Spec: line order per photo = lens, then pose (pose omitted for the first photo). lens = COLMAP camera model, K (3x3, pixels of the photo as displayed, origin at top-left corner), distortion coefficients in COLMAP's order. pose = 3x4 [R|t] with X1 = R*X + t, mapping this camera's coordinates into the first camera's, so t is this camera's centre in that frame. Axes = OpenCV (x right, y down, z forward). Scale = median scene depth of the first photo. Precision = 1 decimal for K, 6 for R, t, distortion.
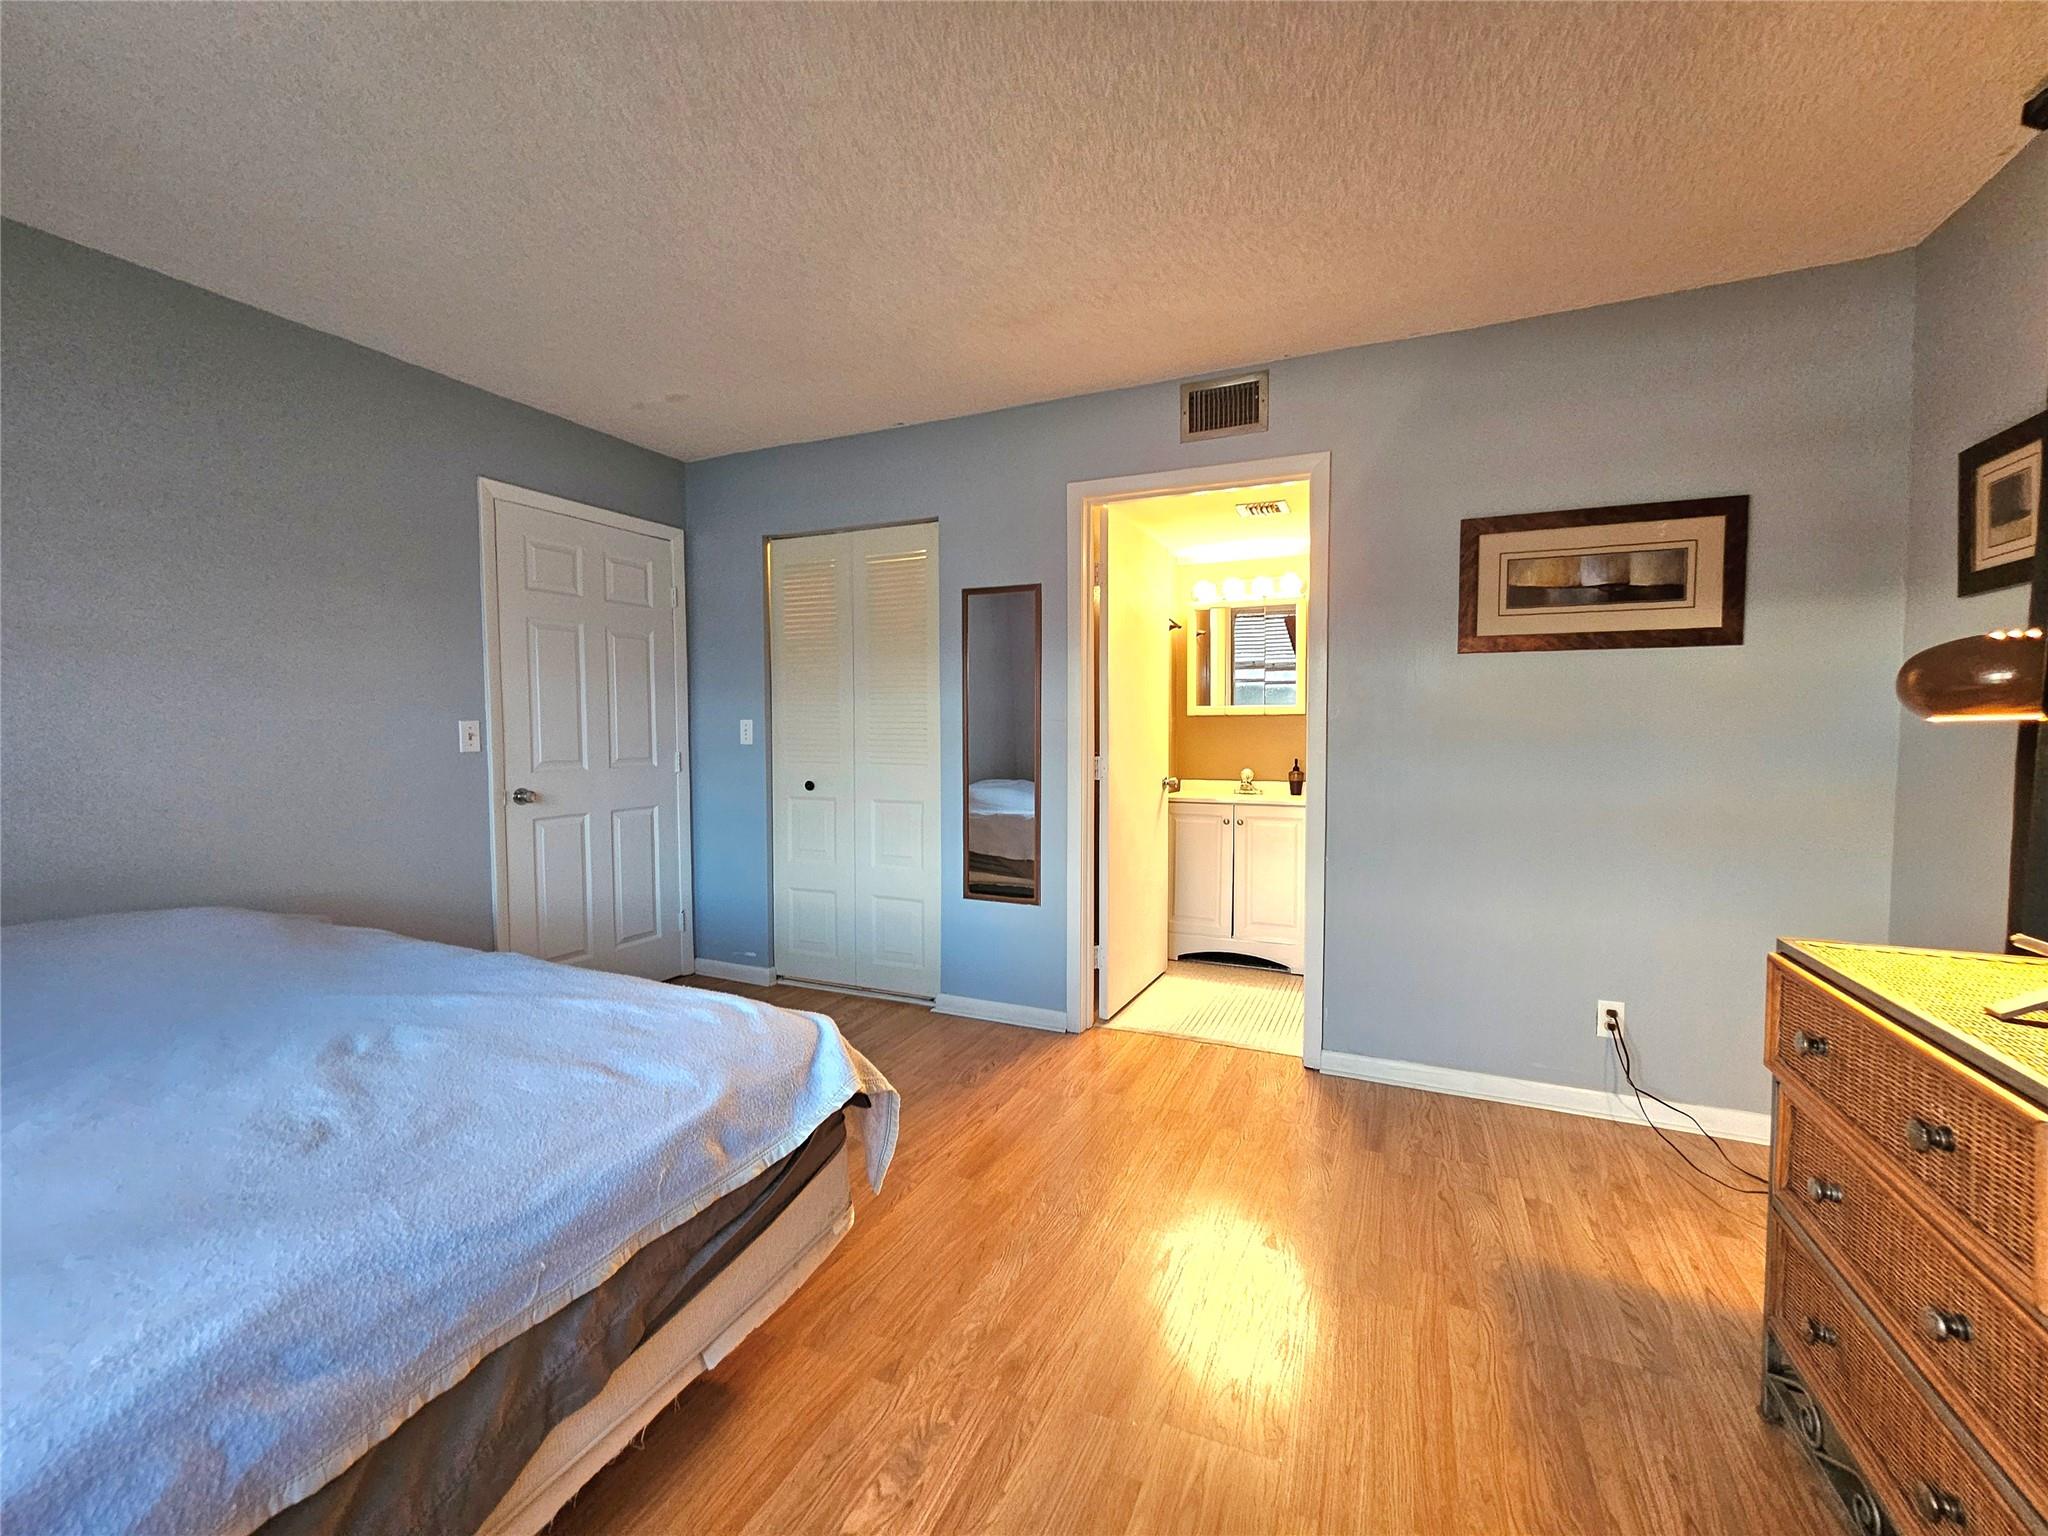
lens RADIAL K [[837.9, 0, 1032.9], [0, 837.9, 766.4], [0, 0, 1]] dist [-0.001347, 0.000177]
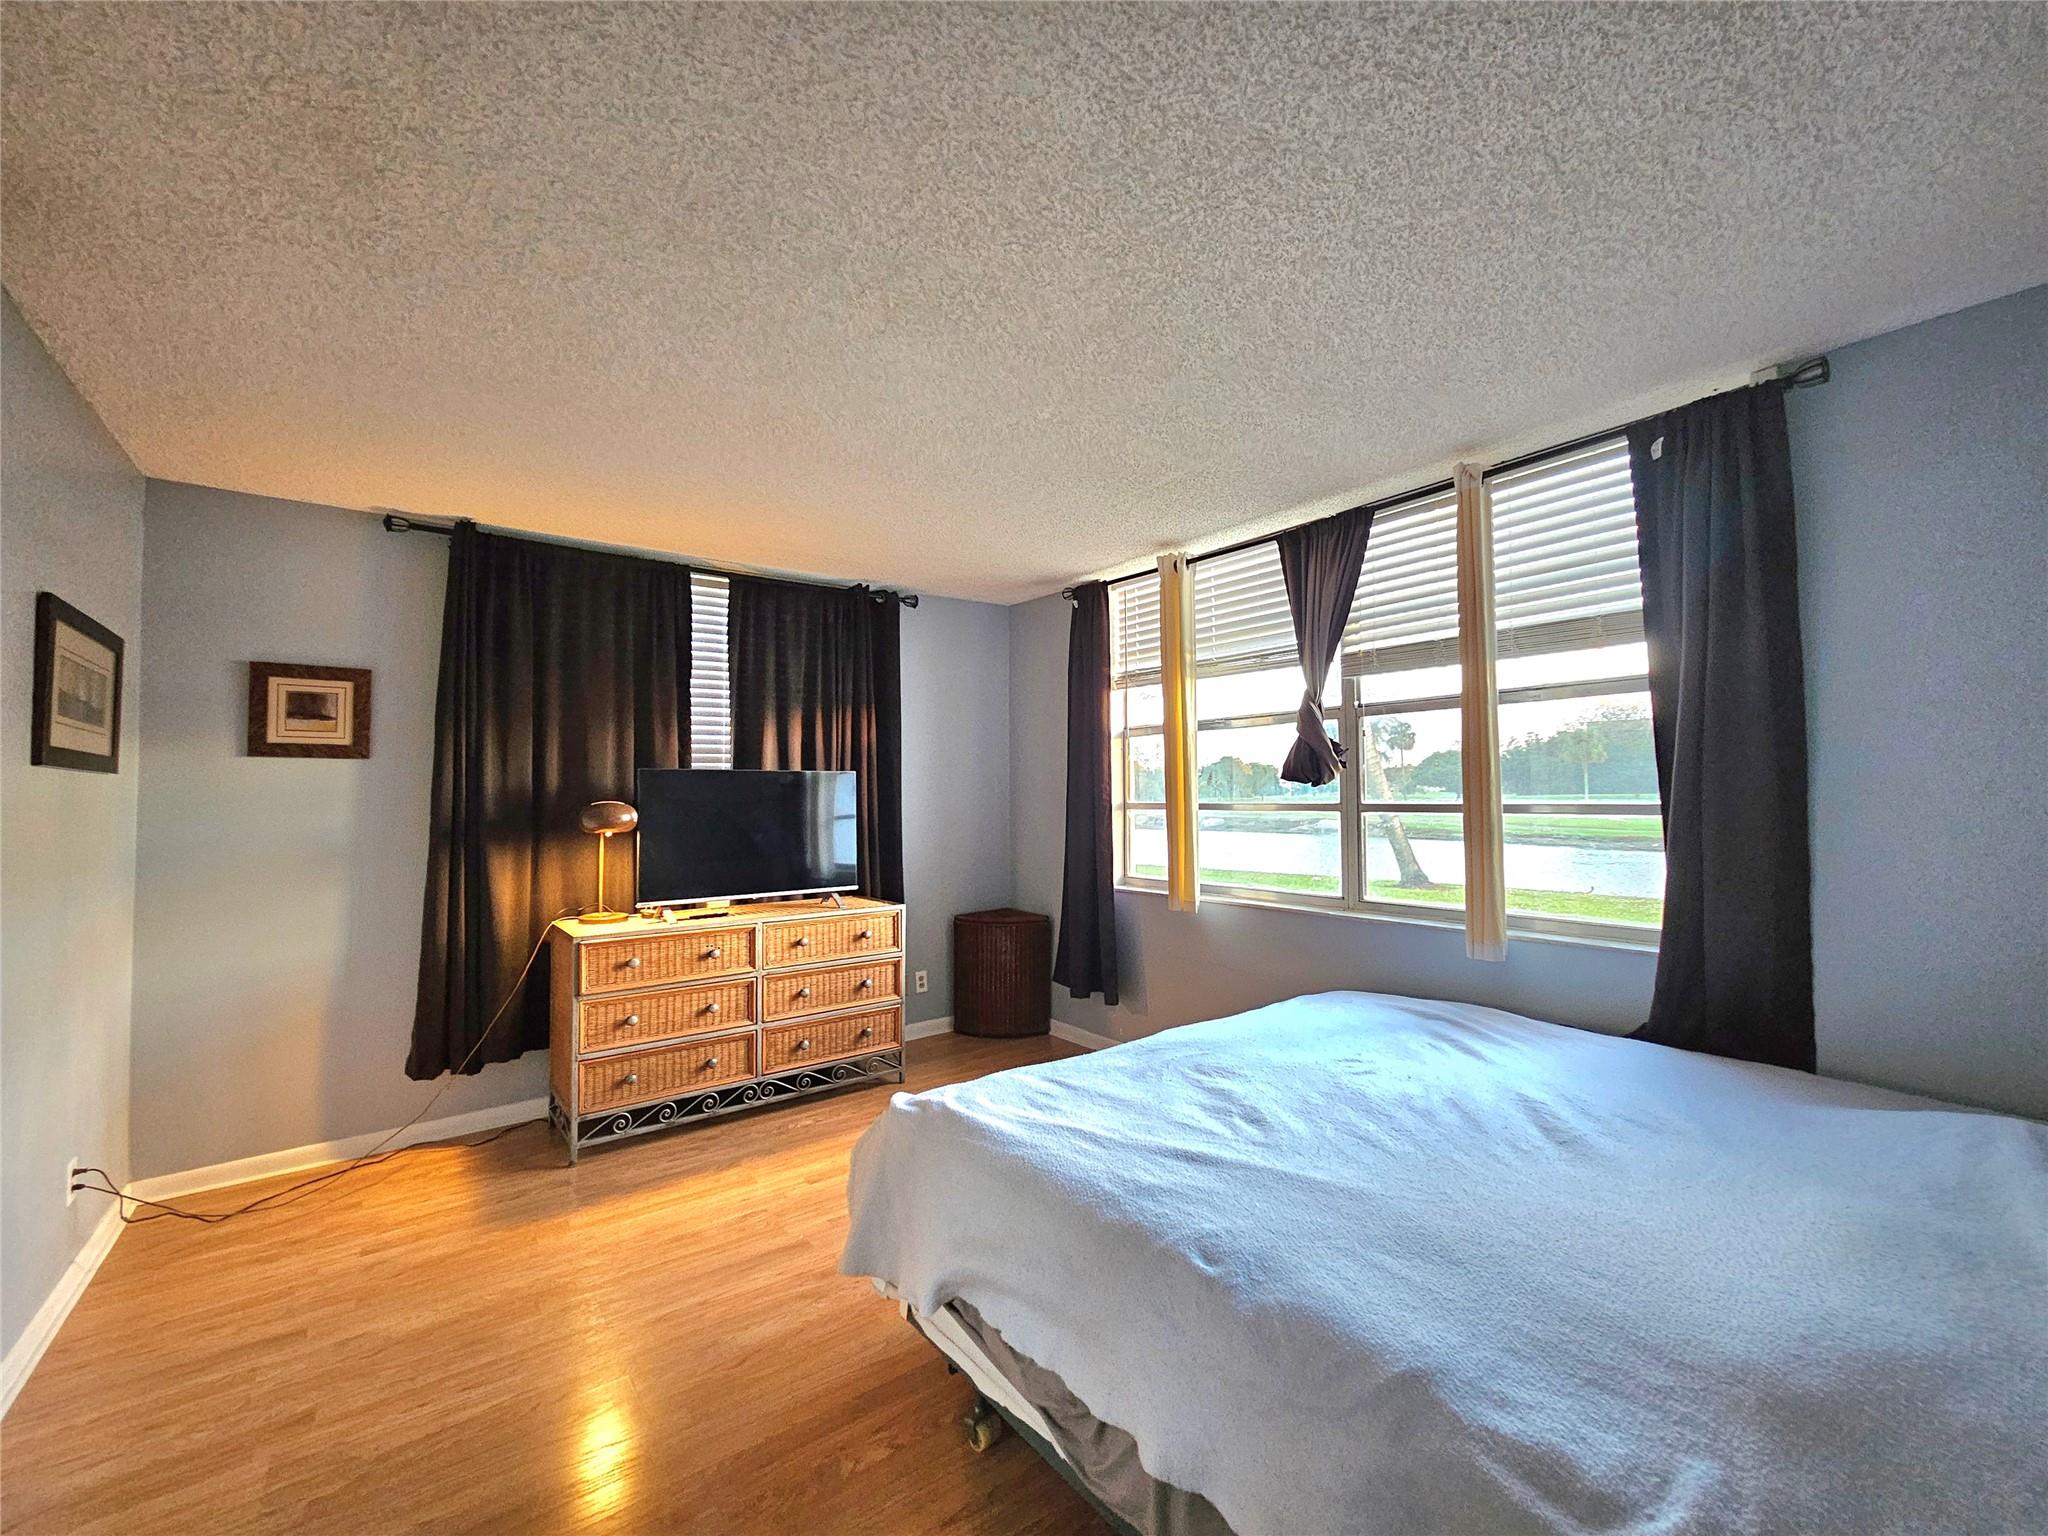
lens RADIAL K [[837.9, 0, 1032.9], [0, 837.9, 766.4], [0, 0, 1]] dist [-0.001347, 0.000177]
pose [[-0.877434, 0.029416, 0.478795, -0.635661], [0.035095, 0.999380, 0.002914, -0.106396], [-0.478413, 0.019360, -0.877922, 1.232302]]
